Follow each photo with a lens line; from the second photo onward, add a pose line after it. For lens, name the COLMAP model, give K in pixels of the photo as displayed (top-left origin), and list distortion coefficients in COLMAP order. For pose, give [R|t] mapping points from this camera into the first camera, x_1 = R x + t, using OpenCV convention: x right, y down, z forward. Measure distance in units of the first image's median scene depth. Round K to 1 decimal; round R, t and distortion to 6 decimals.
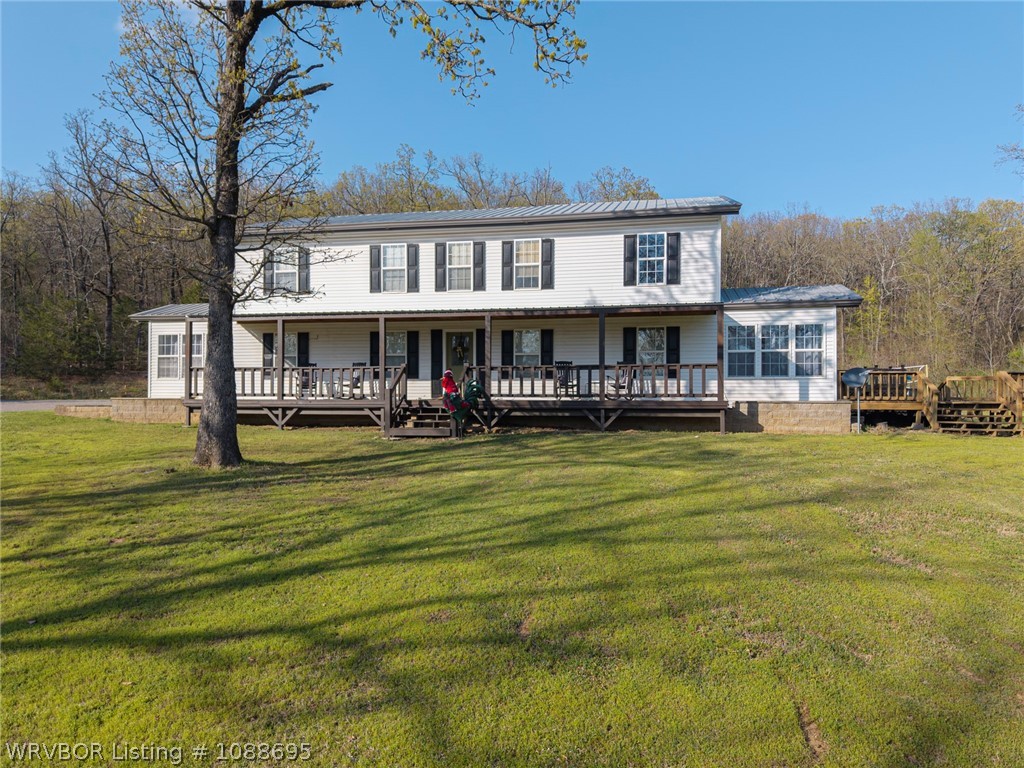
lens RADIAL K [[739.6, 0, 512.0], [0, 739.6, 384.0], [0, 0, 1]] dist [0.048200, -0.002555]
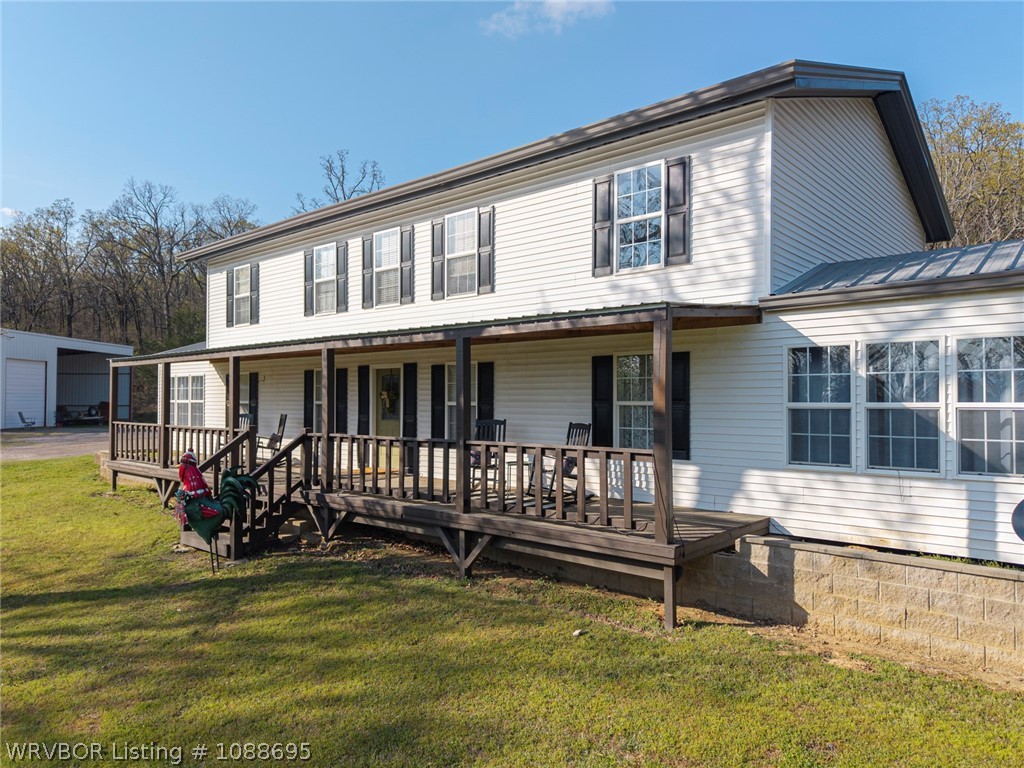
lens RADIAL K [[715.2, 0, 510.7], [0, 715.2, 372.5], [0, 0, 1]] dist [0.033504, -0.001334]
pose [[0.867954, -0.020794, -0.496210, 0.355549], [0.012013, 0.999710, -0.020881, -0.055873], [0.496500, 0.012163, 0.867952, 0.538590]]
